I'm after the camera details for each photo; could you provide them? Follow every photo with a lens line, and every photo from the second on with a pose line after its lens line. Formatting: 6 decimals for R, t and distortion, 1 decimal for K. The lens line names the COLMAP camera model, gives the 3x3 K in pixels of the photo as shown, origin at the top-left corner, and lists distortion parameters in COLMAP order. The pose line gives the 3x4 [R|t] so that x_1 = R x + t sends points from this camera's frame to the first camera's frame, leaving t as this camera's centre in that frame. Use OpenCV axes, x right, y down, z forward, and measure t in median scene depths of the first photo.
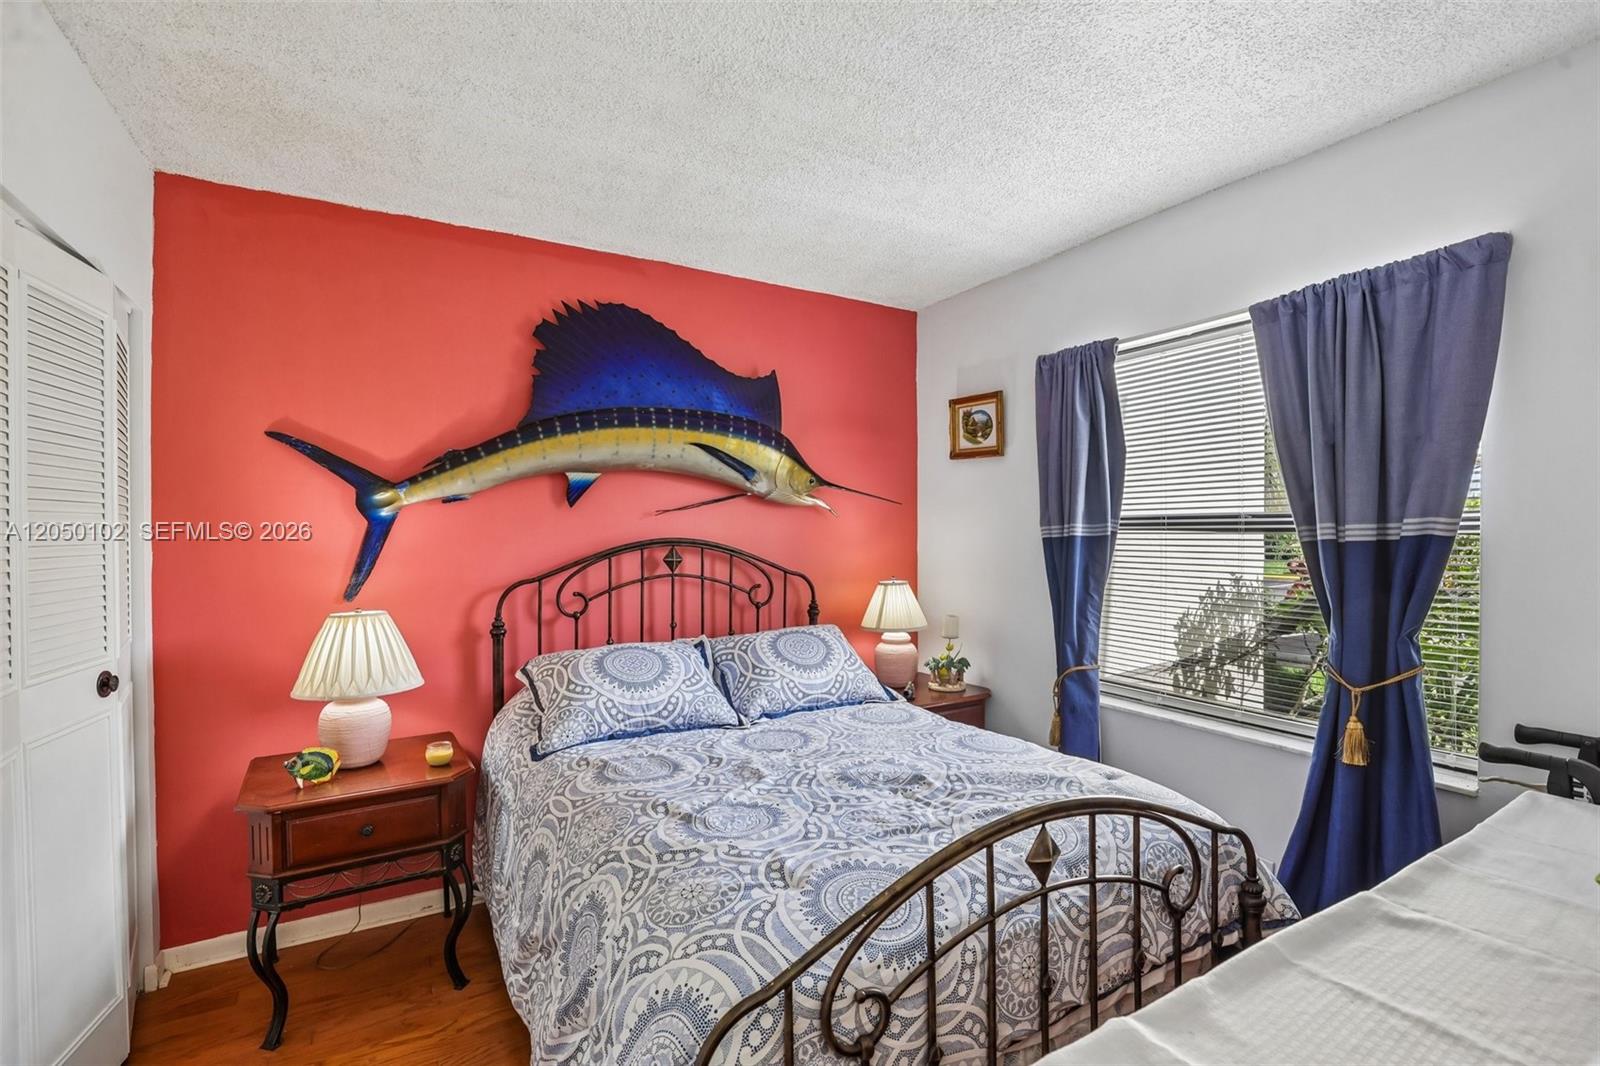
lens RADIAL K [[749.1, 0, 816.5], [0, 749.1, 544.6], [0, 0, 1]] dist [-0.024090, 0.007637]
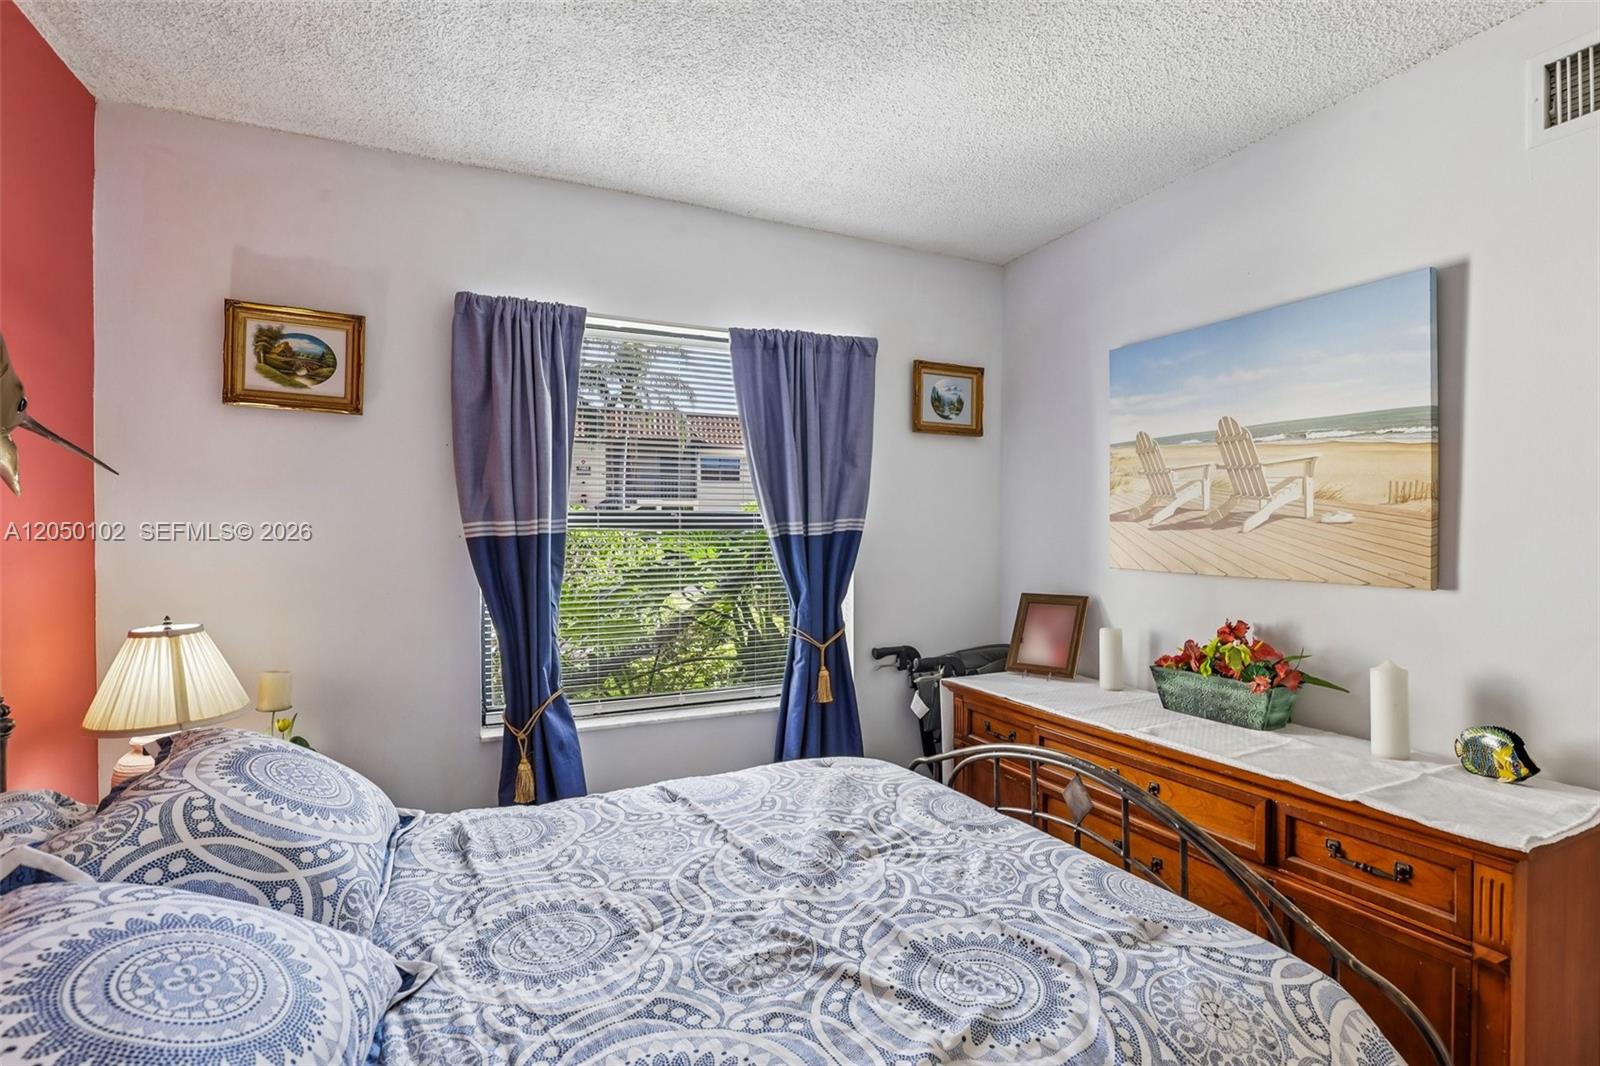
lens RADIAL K [[749.1, 0, 816.5], [0, 749.1, 544.6], [0, 0, 1]] dist [-0.024090, 0.007637]
pose [[0.077977, -0.015700, 0.996831, -0.548032], [0.023062, 0.999637, 0.013941, -0.006096], [-0.996688, 0.021902, 0.078311, 0.801800]]
